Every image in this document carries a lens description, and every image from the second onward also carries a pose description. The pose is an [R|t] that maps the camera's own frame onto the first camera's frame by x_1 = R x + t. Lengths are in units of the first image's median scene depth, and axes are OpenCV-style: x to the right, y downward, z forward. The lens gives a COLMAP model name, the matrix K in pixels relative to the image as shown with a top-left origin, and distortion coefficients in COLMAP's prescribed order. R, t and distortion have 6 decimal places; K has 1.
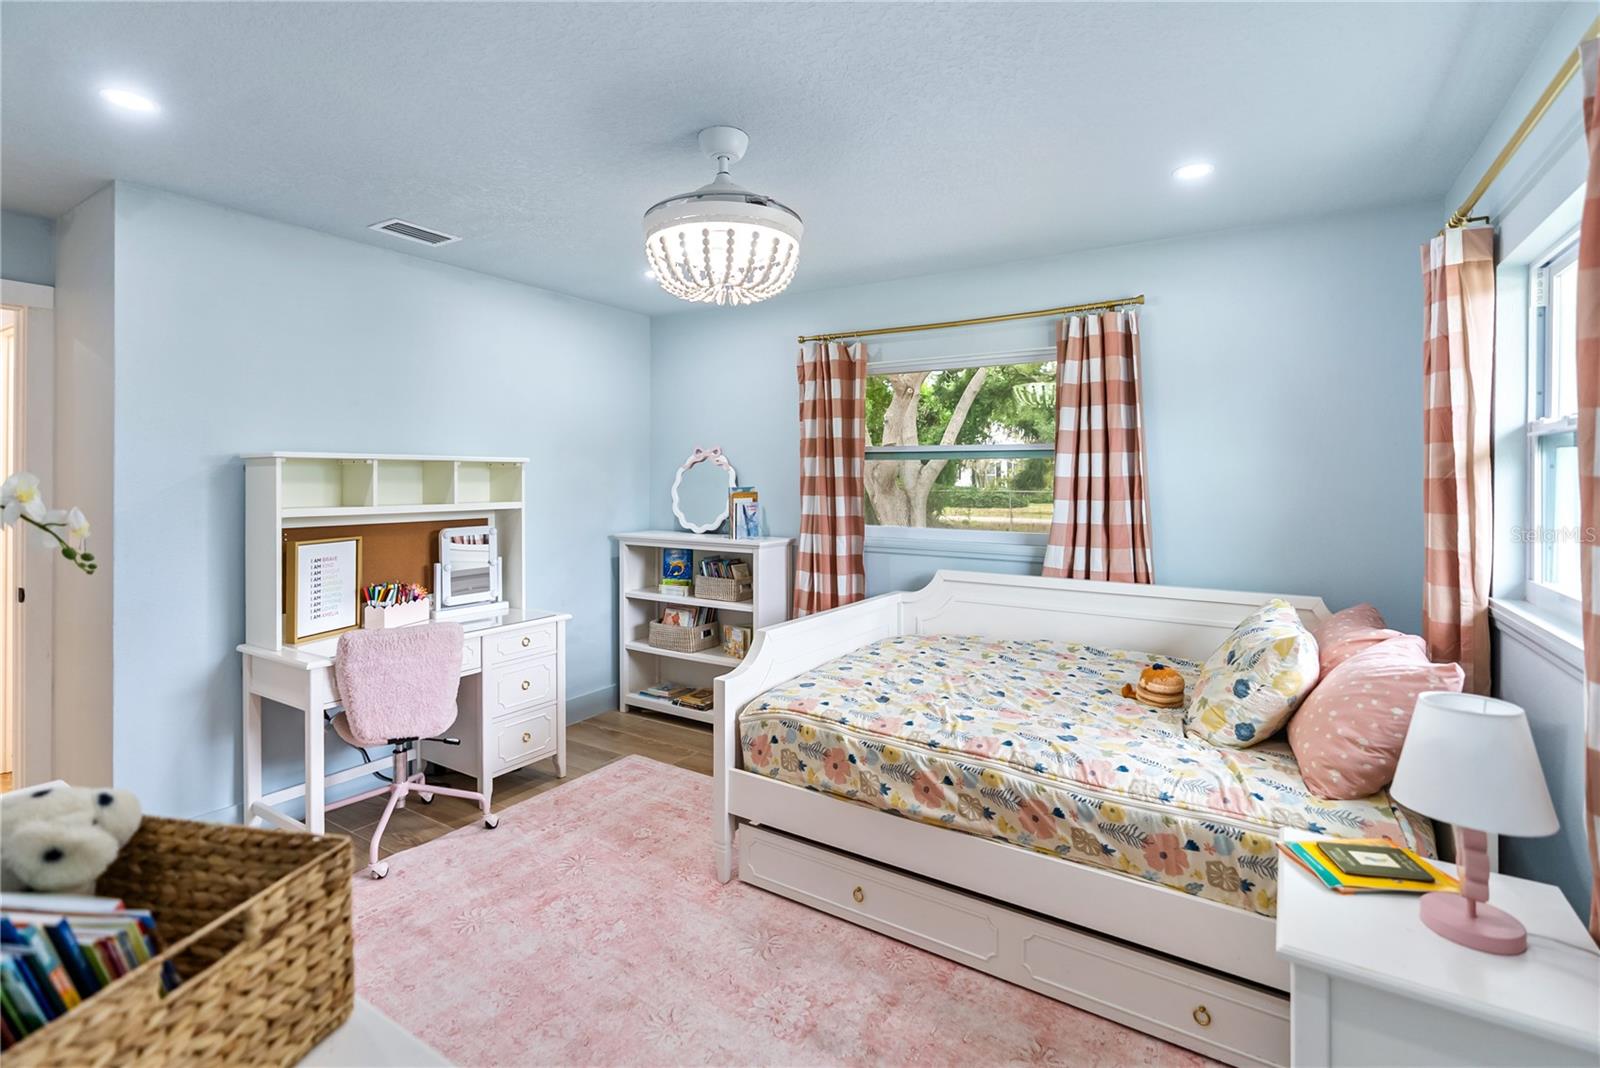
lens RADIAL K [[734.0, 0, 802.2], [0, 734.0, 485.7], [0, 0, 1]] dist [-0.001707, -0.000060]
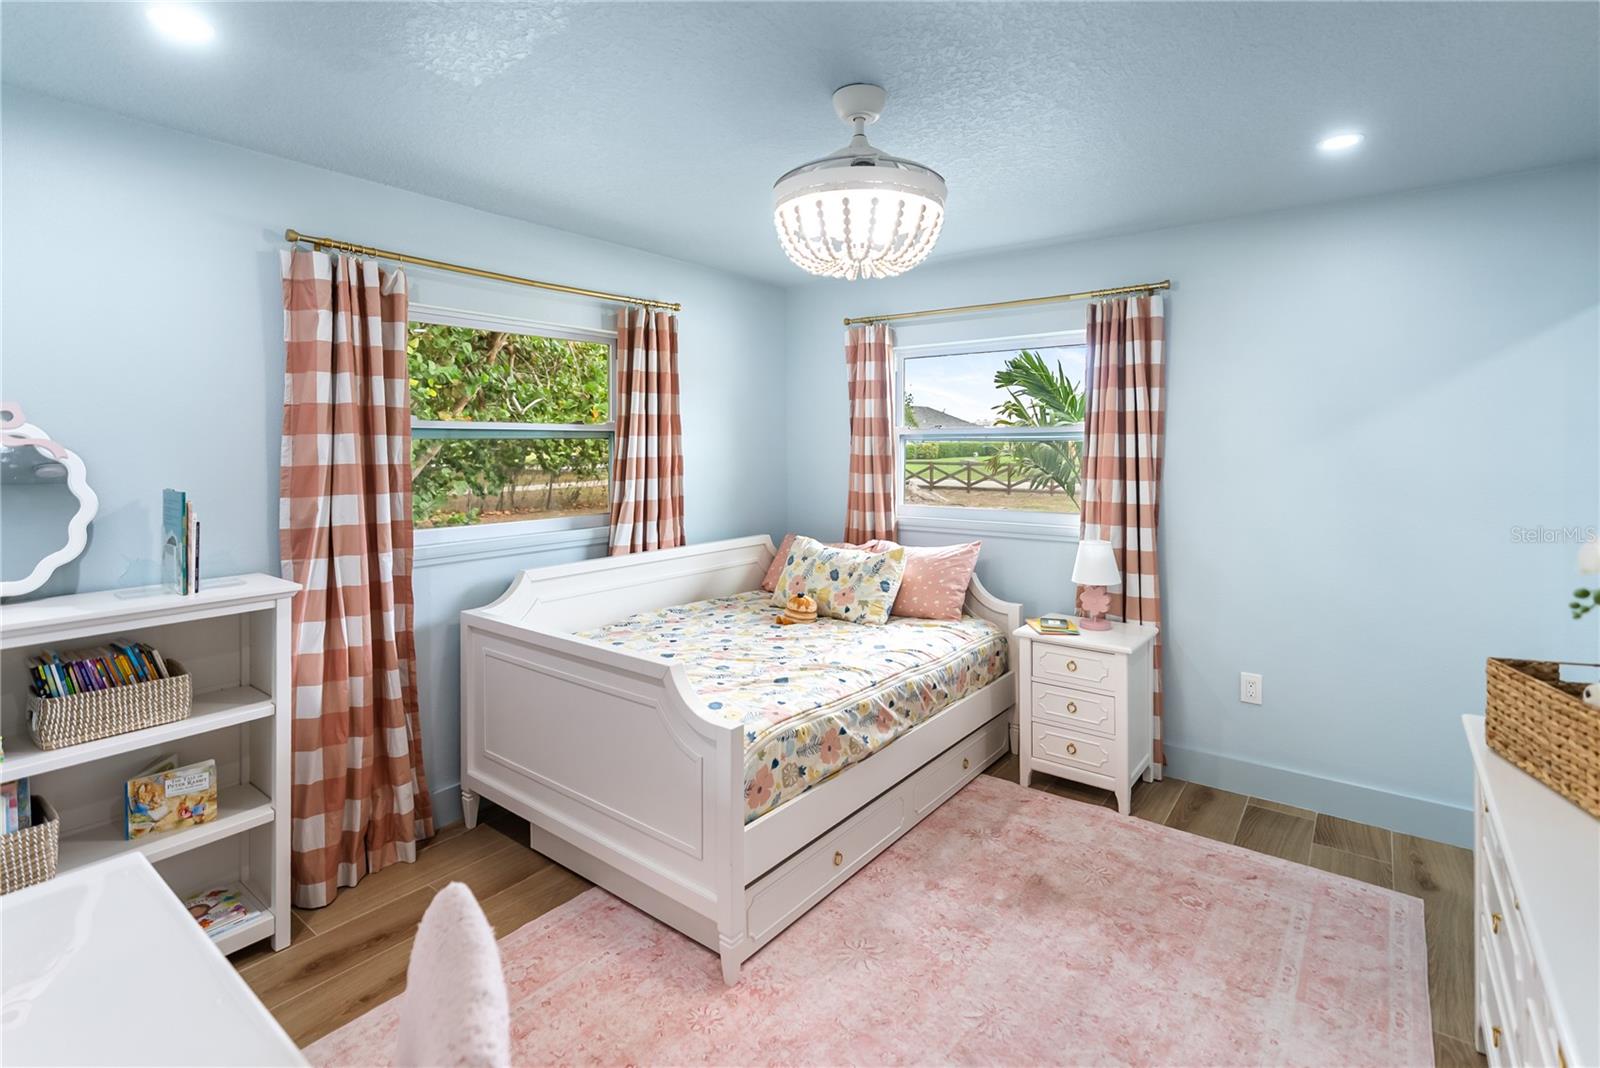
lens RADIAL K [[757.6, 0, 802.7], [0, 757.6, 443.9], [0, 0, 1]] dist [0.022549, -0.000211]
pose [[0.085037, -0.004918, 0.996366, -0.978493], [0.007846, 0.999960, 0.004266, -0.049461], [-0.996347, 0.007455, 0.085072, 0.900912]]
